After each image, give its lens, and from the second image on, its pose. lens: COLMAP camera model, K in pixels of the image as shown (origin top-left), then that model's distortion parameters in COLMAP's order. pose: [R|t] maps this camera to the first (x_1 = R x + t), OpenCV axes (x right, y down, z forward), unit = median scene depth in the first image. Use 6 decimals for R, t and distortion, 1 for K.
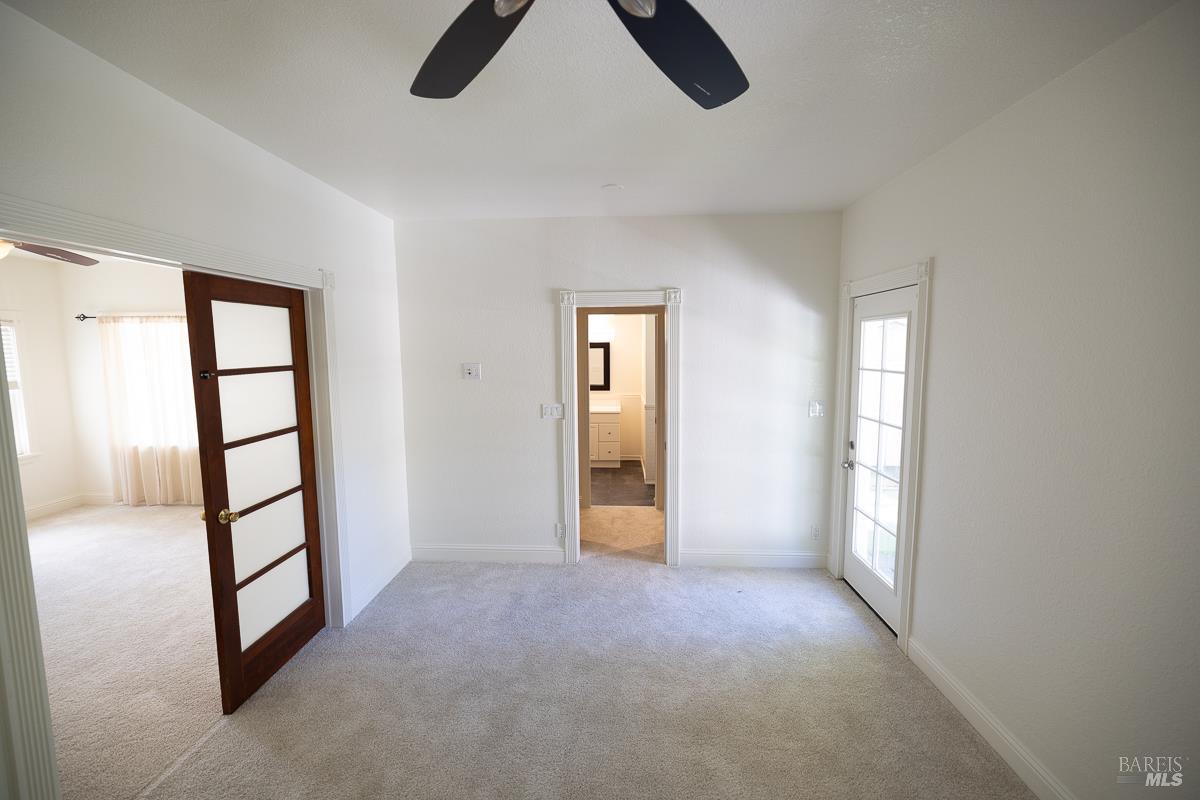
lens RADIAL K [[501.5, 0, 597.4], [0, 501.5, 397.6], [0, 0, 1]] dist [0.001966, -0.000682]
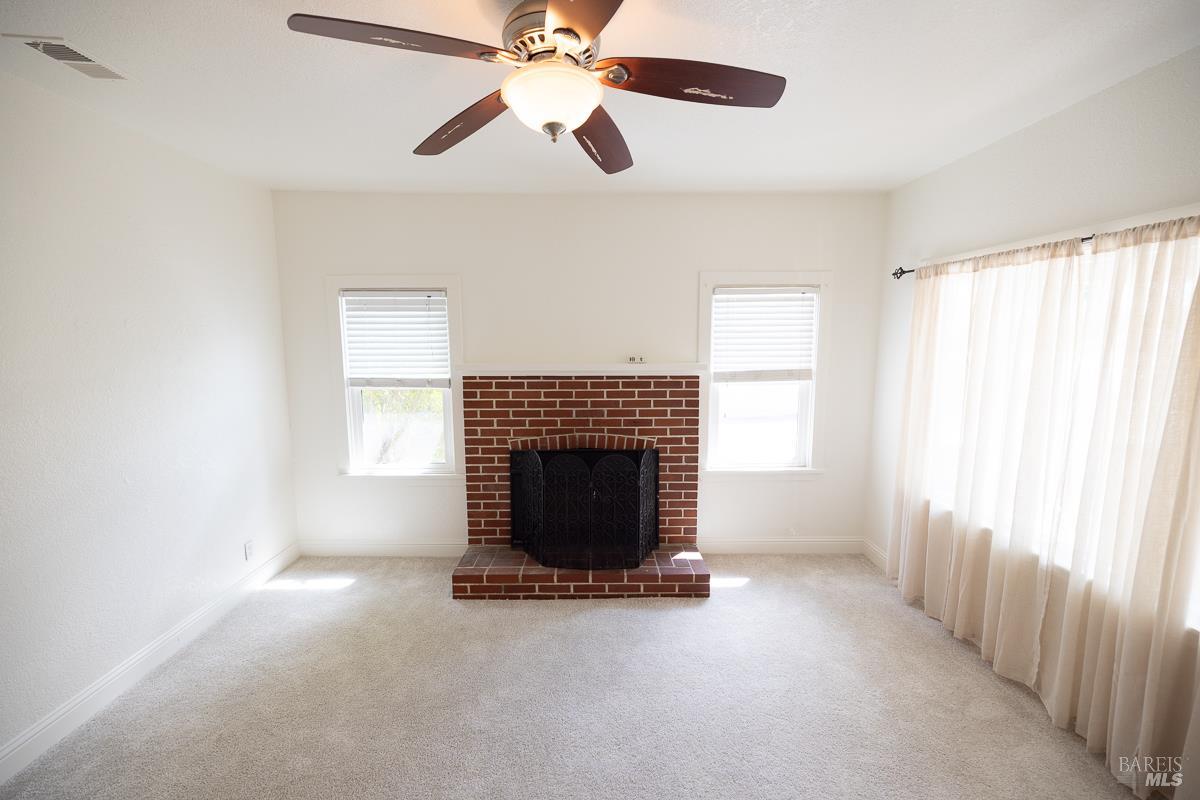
lens RADIAL K [[501.5, 0, 597.5], [0, 501.5, 399.7], [0, 0, 1]] dist [0.001966, -0.000682]
pose [[0.092153, 0.146775, -0.984868, -0.433983], [-0.092888, 0.986031, 0.138257, -0.057229], [0.991403, 0.078741, 0.104500, 0.585441]]
